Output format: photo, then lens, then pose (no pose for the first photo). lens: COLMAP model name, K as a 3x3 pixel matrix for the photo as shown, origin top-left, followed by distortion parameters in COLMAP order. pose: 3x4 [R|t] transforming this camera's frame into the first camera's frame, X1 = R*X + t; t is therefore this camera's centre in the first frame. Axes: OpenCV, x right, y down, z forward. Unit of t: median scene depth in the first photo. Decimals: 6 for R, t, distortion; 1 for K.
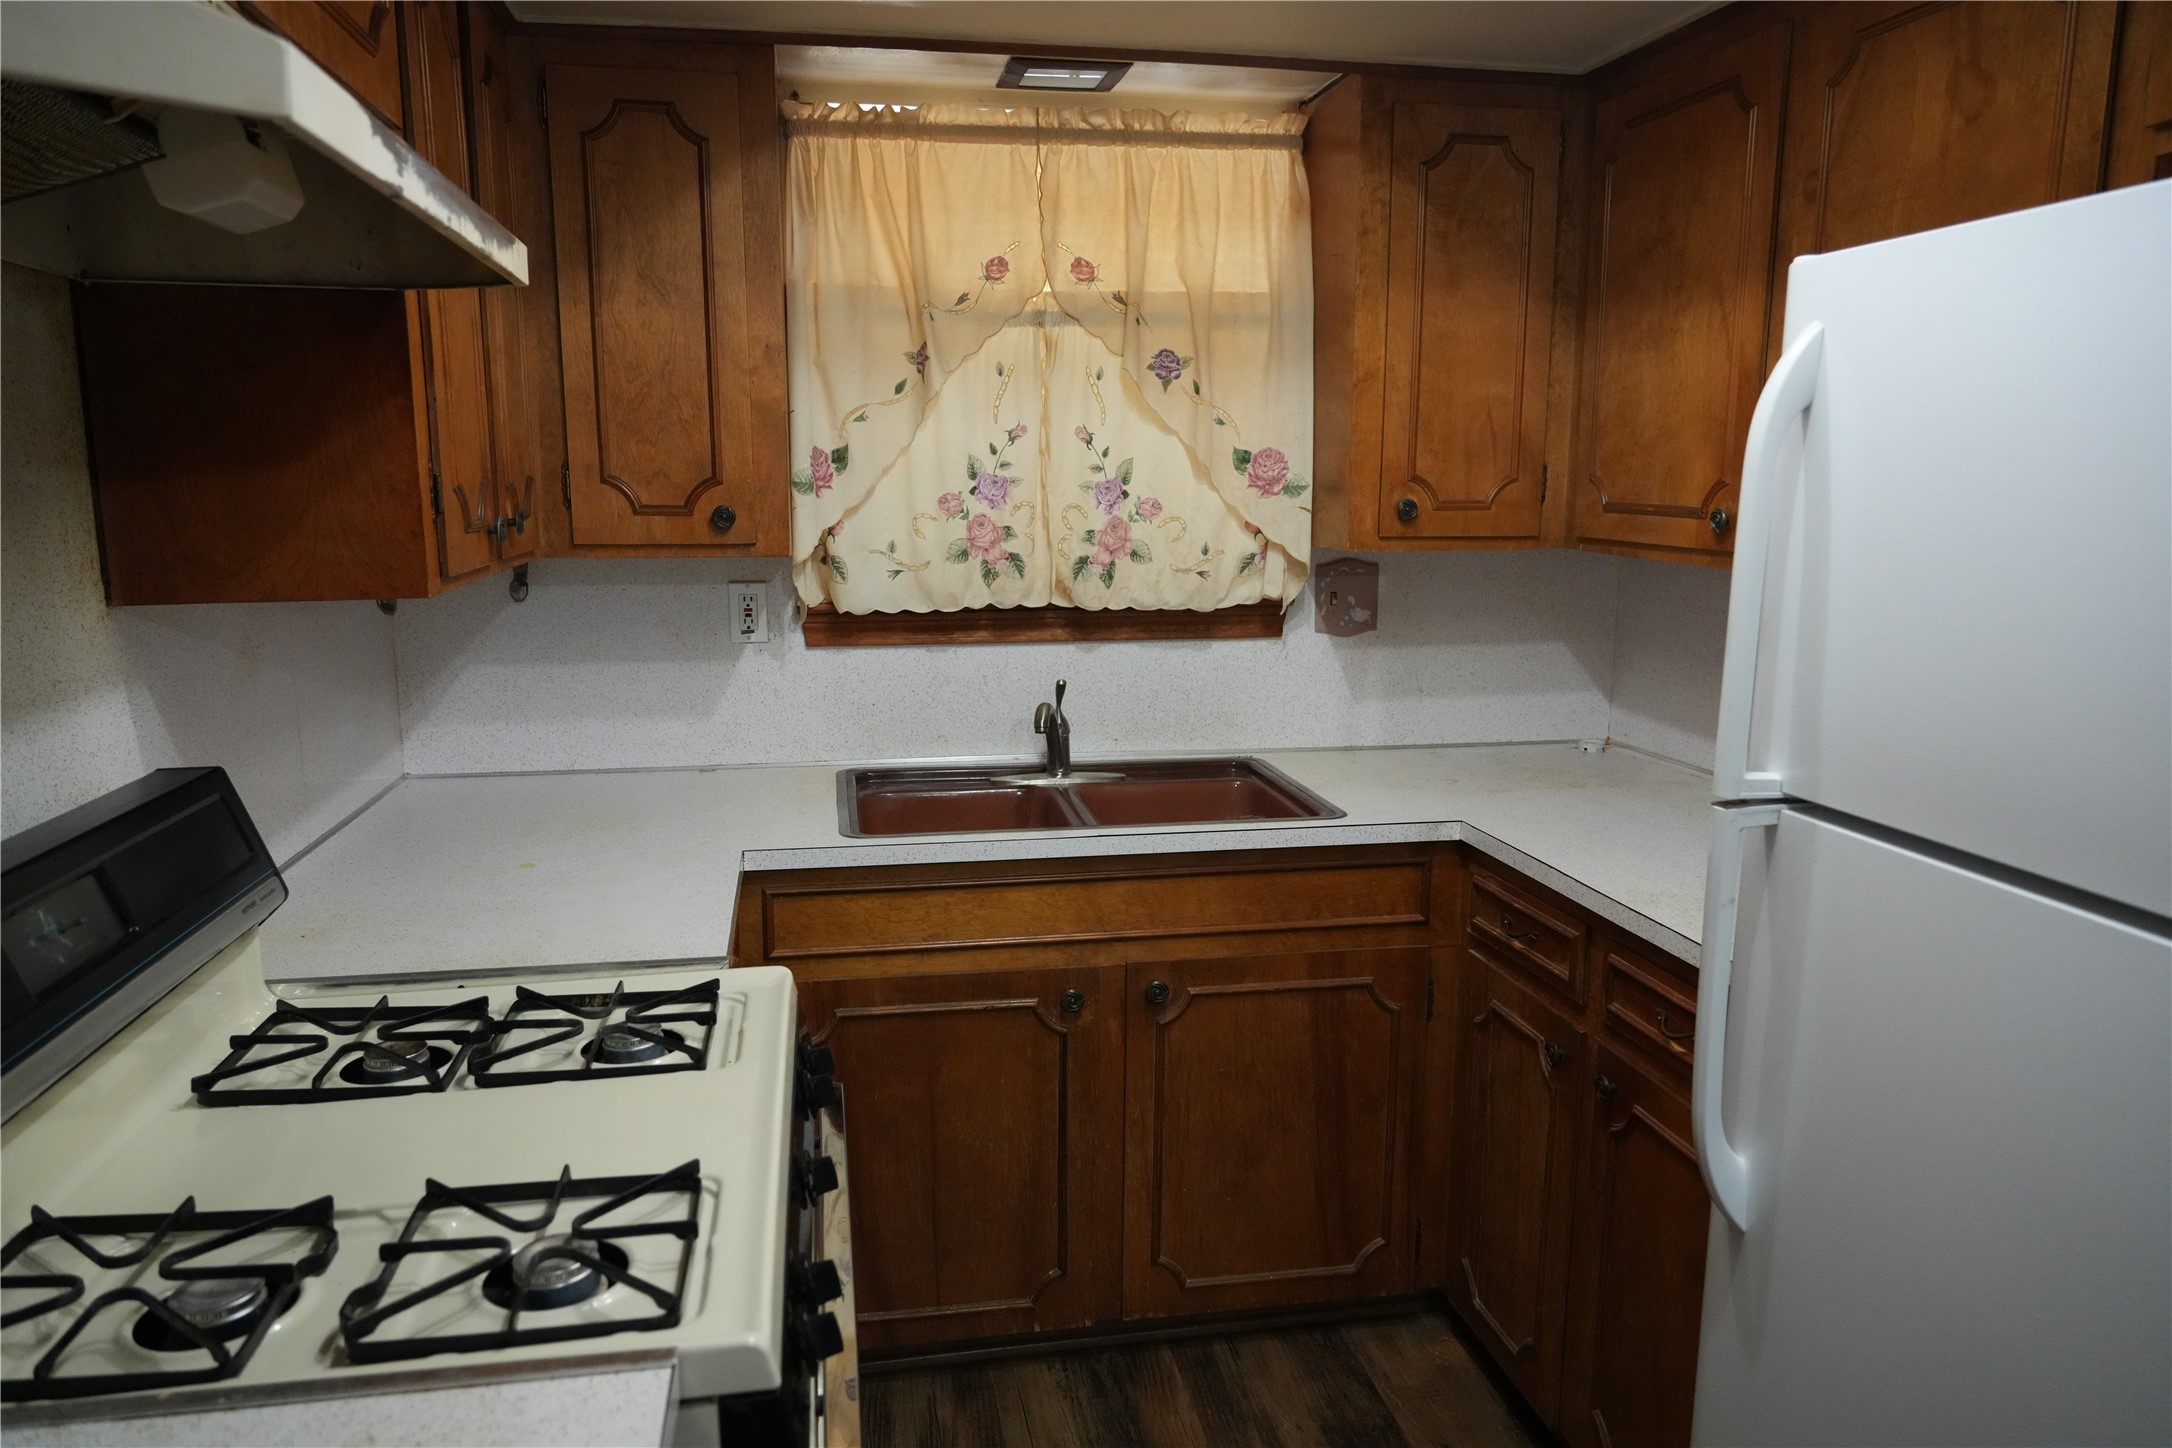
lens RADIAL K [[1457.4, 0, 1087.0], [0, 1457.4, 725.8], [0, 0, 1]] dist [0.003761, -0.000559]
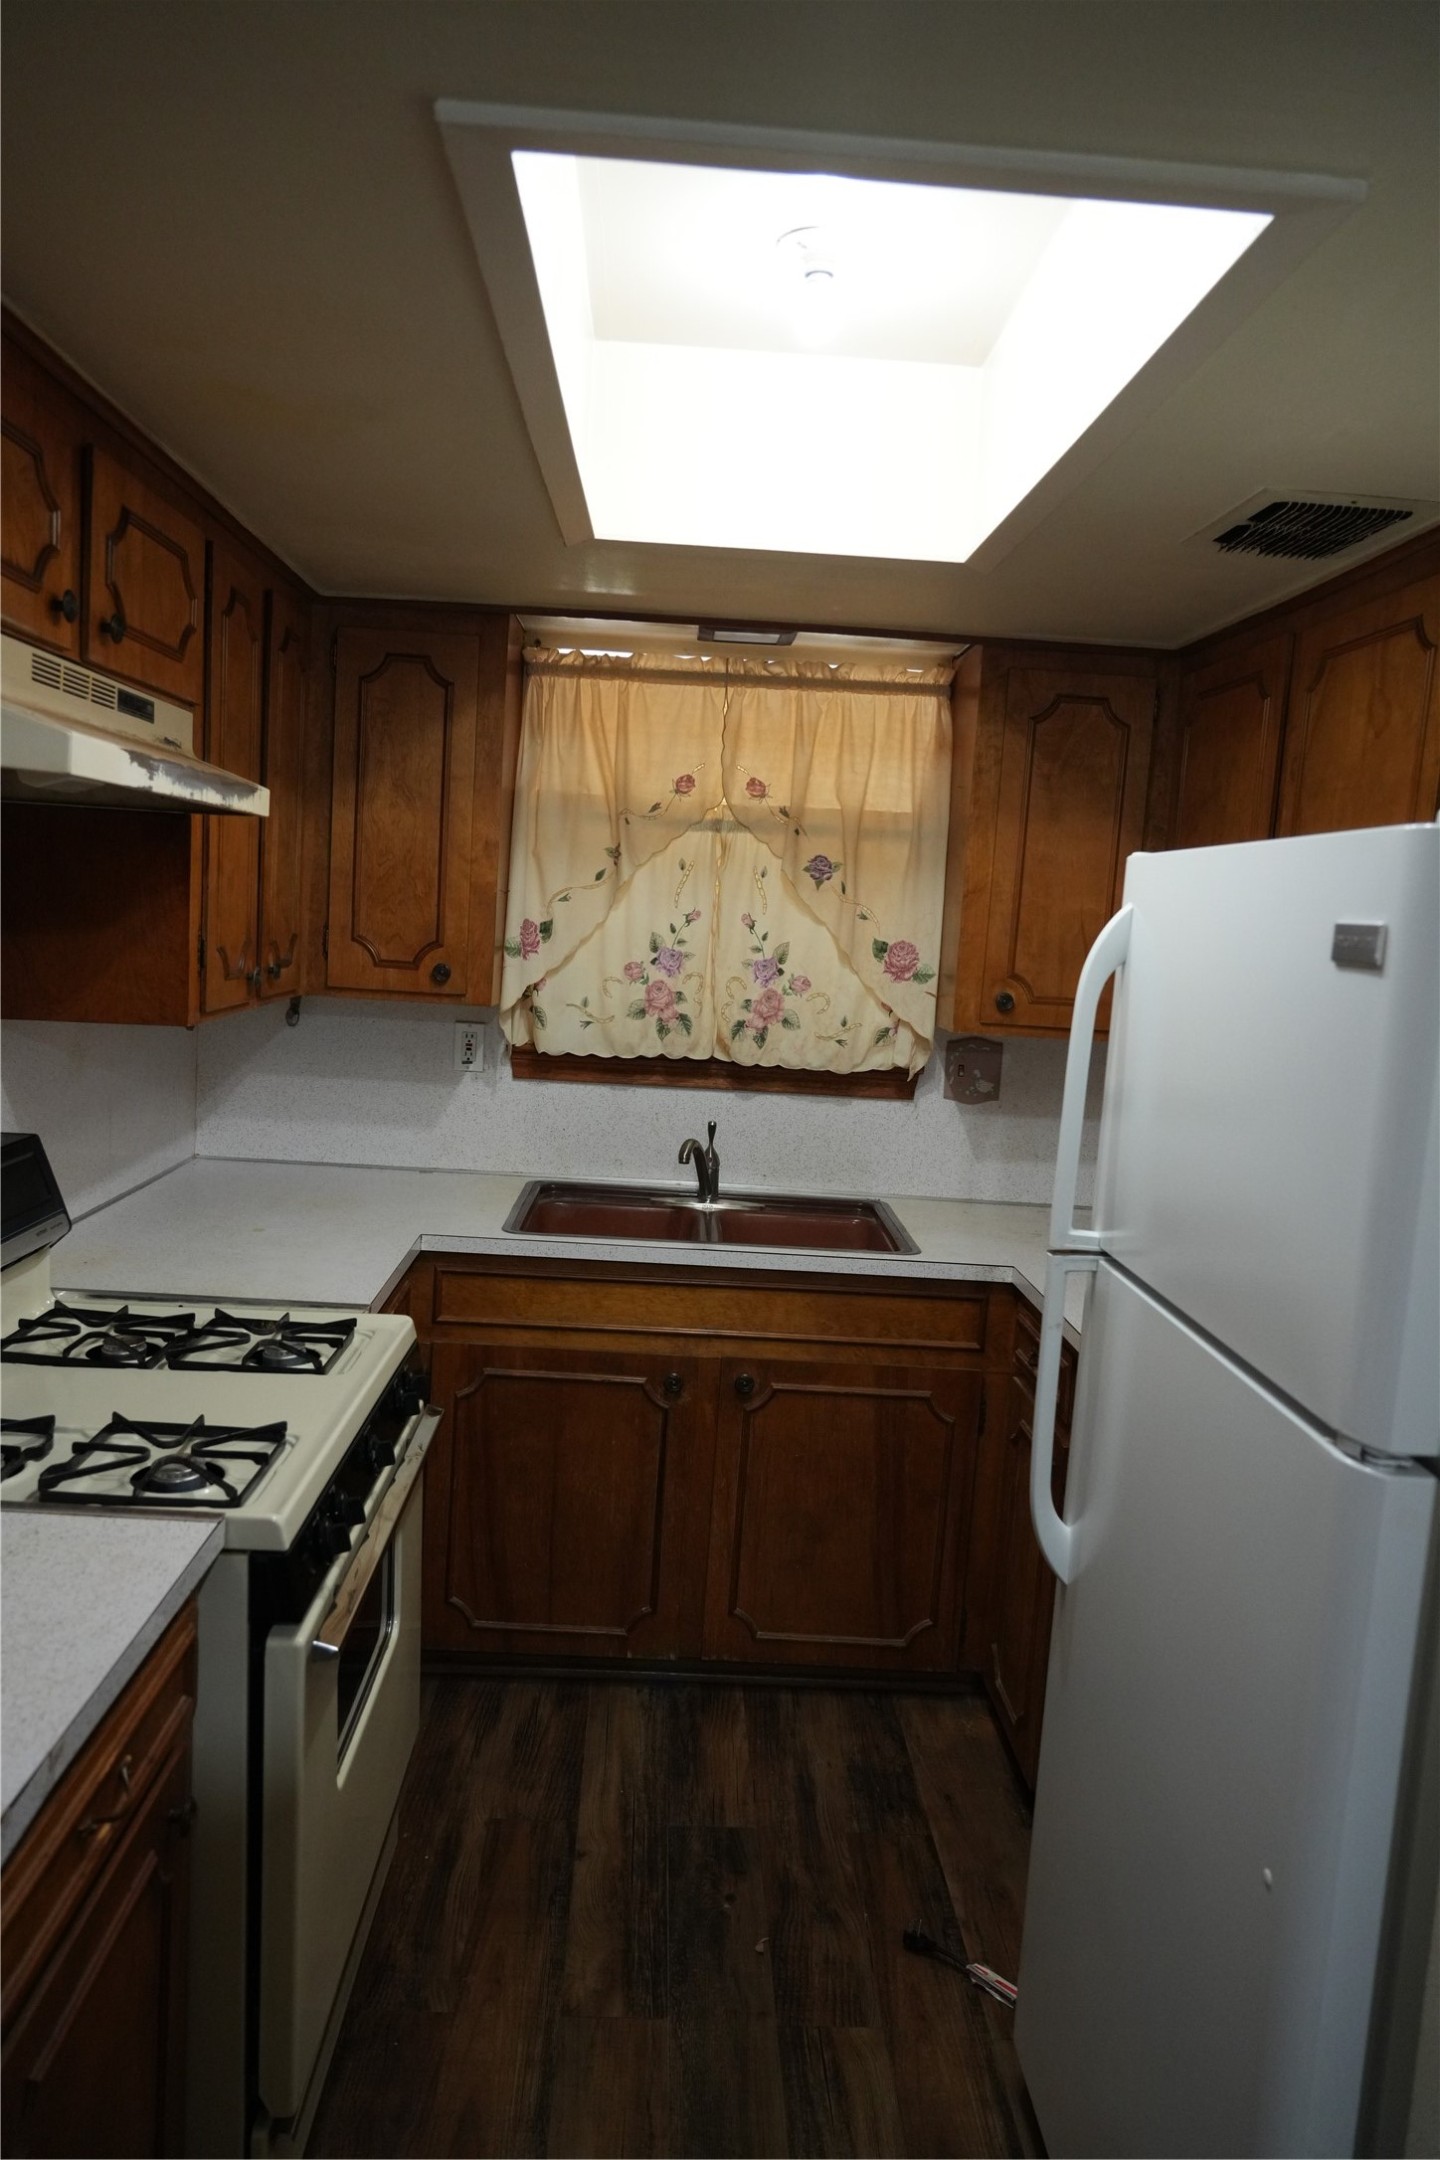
lens RADIAL K [[1449.4, 0, 712.1], [0, 1449.4, 1075.3], [0, 0, 1]] dist [0.003761, -0.000559]
pose [[0.986367, 0.075303, -0.146320, 0.165520], [-0.084033, 0.994976, -0.054424, -0.004579], [0.141487, 0.065977, 0.987739, -0.198763]]
